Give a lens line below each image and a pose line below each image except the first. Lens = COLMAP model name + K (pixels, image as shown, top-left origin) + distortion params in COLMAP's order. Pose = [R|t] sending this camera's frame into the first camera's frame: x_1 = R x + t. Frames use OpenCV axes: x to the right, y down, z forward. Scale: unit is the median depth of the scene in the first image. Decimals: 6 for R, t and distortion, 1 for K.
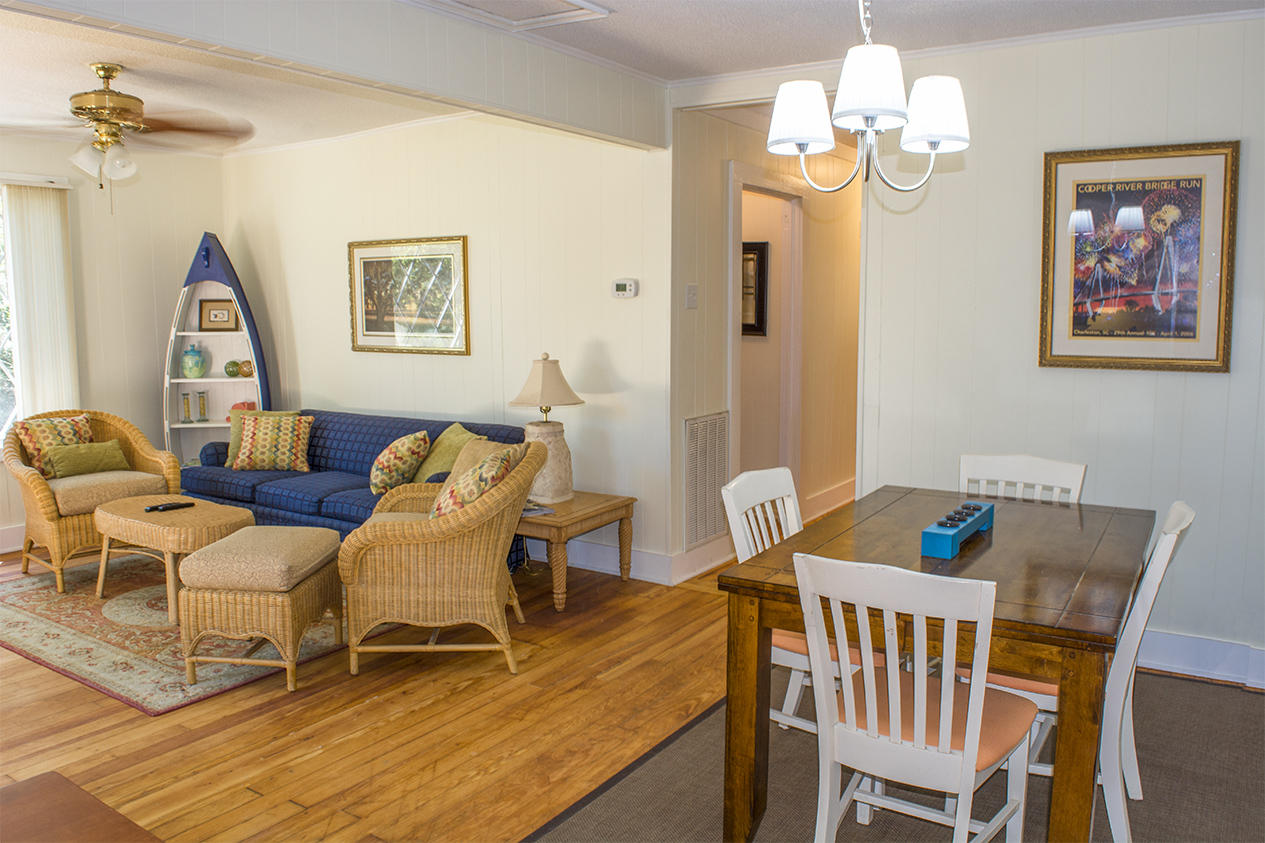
lens RADIAL K [[991.8, 0, 633.0], [0, 991.8, 424.8], [0, 0, 1]] dist [-0.089199, 0.016147]
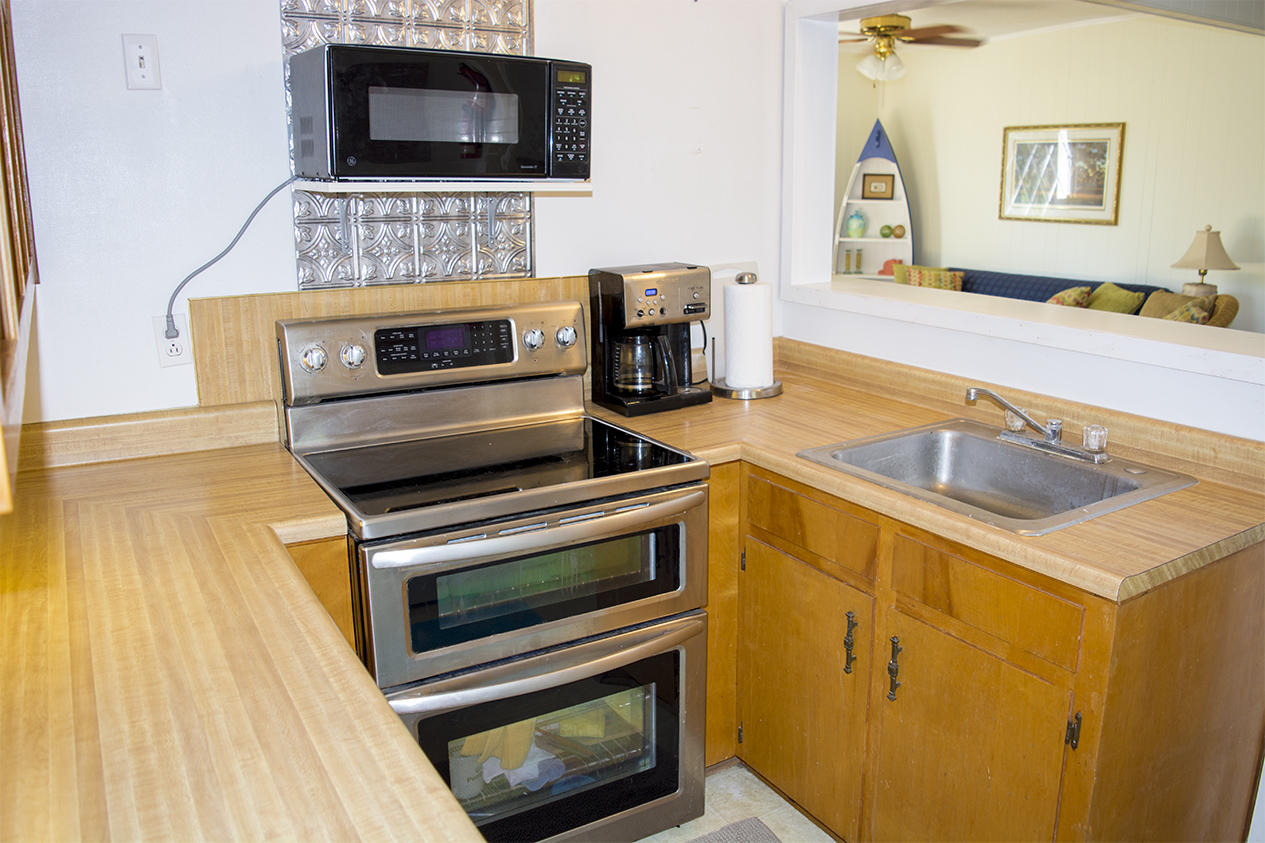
lens RADIAL K [[991.8, 0, 639.4], [0, 991.8, 414.7], [0, 0, 1]] dist [-0.089199, 0.016147]
pose [[0.904273, 0.098770, -0.415372, -0.187134], [-0.052787, 0.991273, 0.120792, 0.045430], [0.423678, -0.087303, 0.901596, -0.313786]]
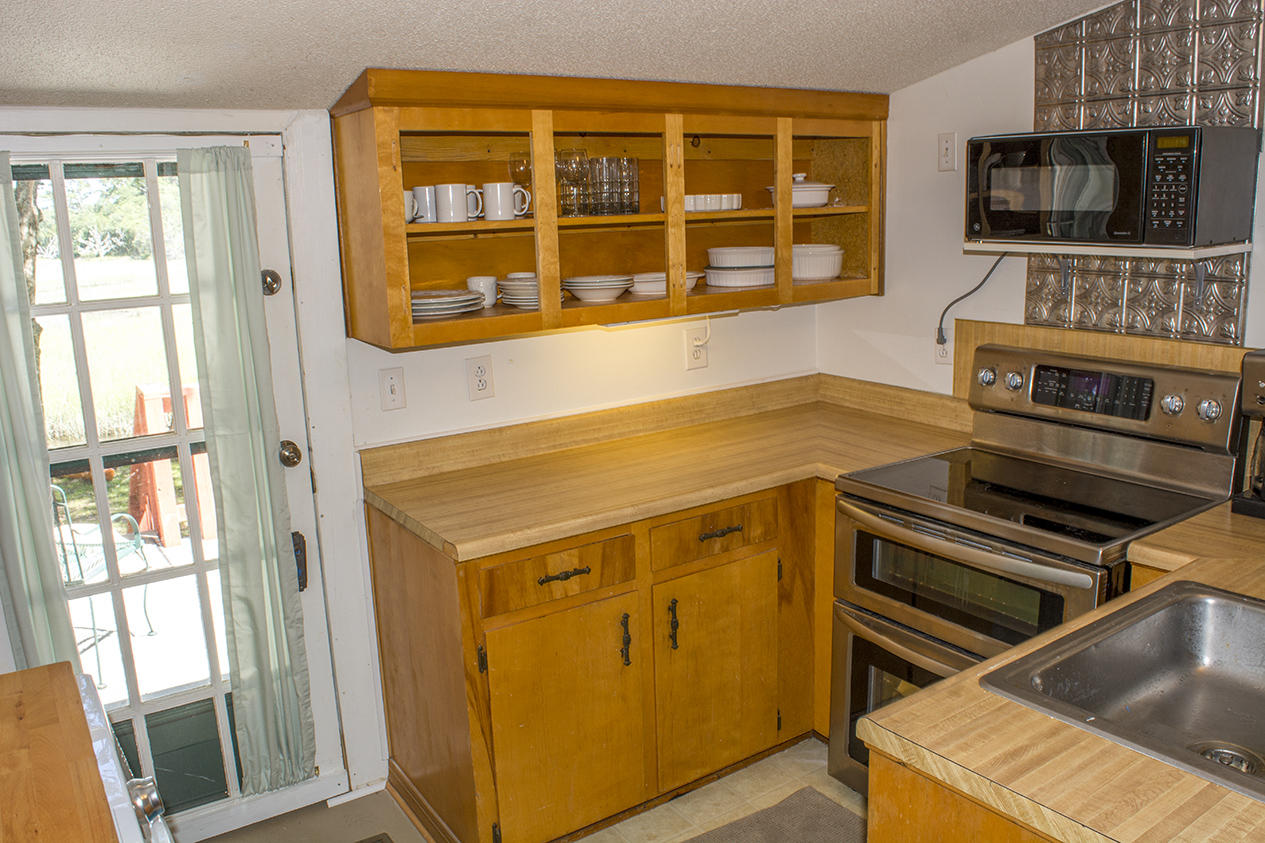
lens RADIAL K [[991.8, 0, 632.1], [0, 991.8, 415.0], [0, 0, 1]] dist [-0.089199, 0.016147]
pose [[-0.373438, 0.202732, -0.905231, 0.673605], [-0.084014, 0.964426, 0.250648, -0.164849], [0.923843, 0.169654, -0.343121, 0.784859]]
